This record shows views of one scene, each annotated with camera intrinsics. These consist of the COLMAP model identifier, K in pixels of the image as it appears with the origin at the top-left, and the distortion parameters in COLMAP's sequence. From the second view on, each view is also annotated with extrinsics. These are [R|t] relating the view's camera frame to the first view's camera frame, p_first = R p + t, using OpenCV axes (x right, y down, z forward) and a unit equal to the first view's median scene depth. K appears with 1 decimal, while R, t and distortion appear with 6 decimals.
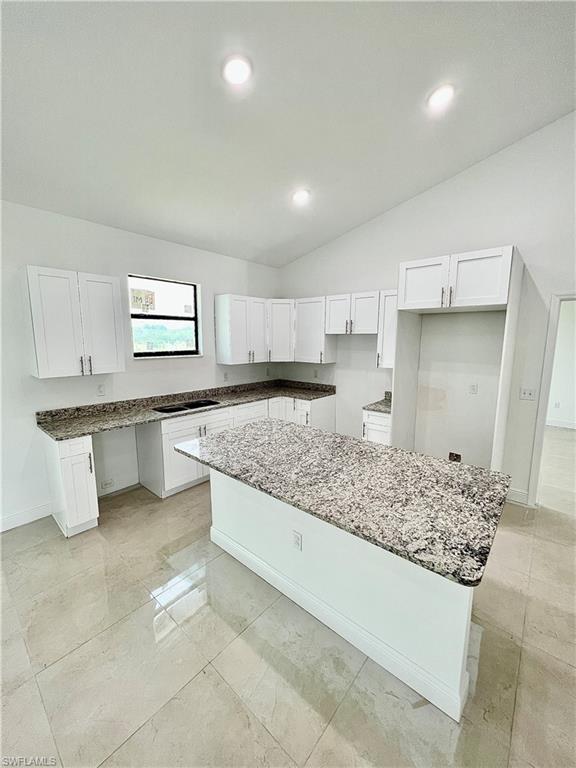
lens RADIAL K [[307.5, 0, 289.8], [0, 307.5, 381.6], [0, 0, 1]] dist [-0.000975, -0.000538]
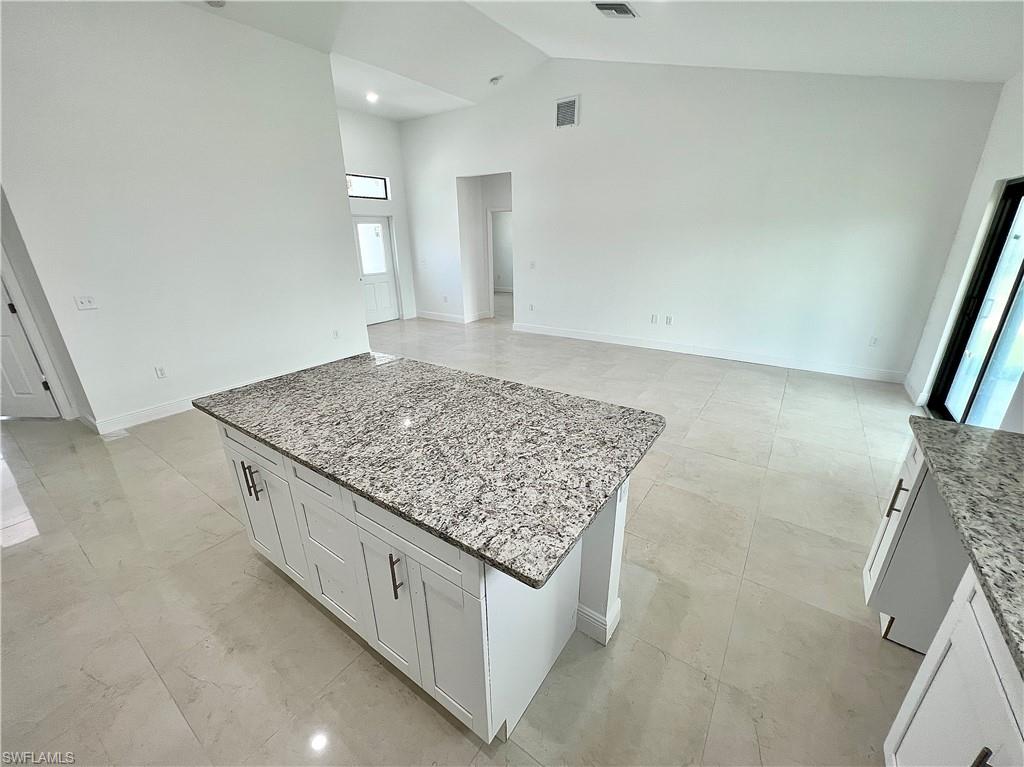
lens RADIAL K [[410.0, 0, 509.4], [0, 410.0, 384.1], [0, 0, 1]] dist [-0.000975, -0.000538]
pose [[-0.995213, 0.046004, -0.086228, -0.021675], [-0.000376, 0.880477, 0.474088, -0.151008], [0.097732, 0.471851, -0.876245, 1.195910]]
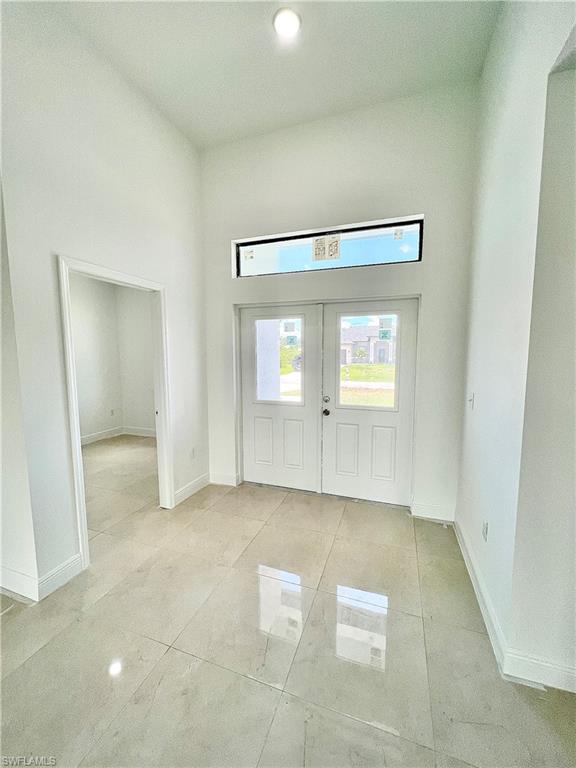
lens RADIAL K [[307.5, 0, 289.8], [0, 307.5, 381.6], [0, 0, 1]] dist [-0.000975, -0.000538]
pose [[-0.368773, -0.093447, 0.924810, -0.263903], [0.134914, 0.979017, 0.152722, 0.202257], [-0.919676, 0.181090, -0.348428, -0.954522]]
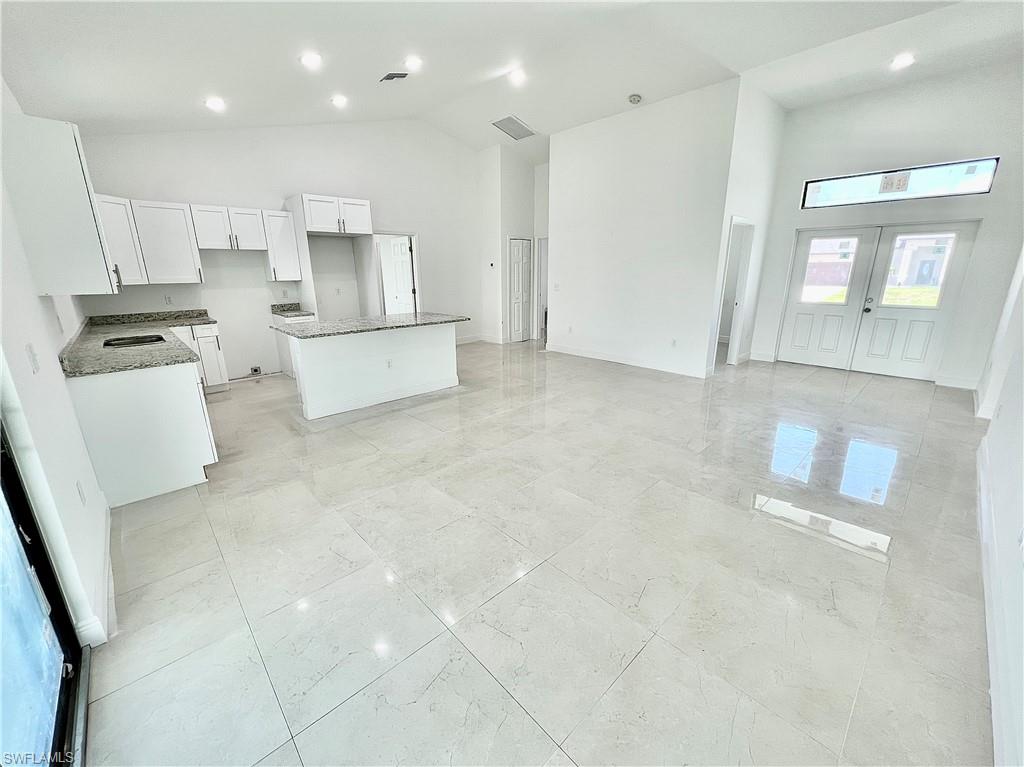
lens RADIAL K [[410.0, 0, 509.4], [0, 410.0, 384.1], [0, 0, 1]] dist [-0.000975, -0.000538]
pose [[0.105194, -0.274866, 0.955711, -1.424793], [0.150827, 0.954335, 0.257869, 0.070477], [-0.982947, 0.117020, 0.141848, -0.020509]]
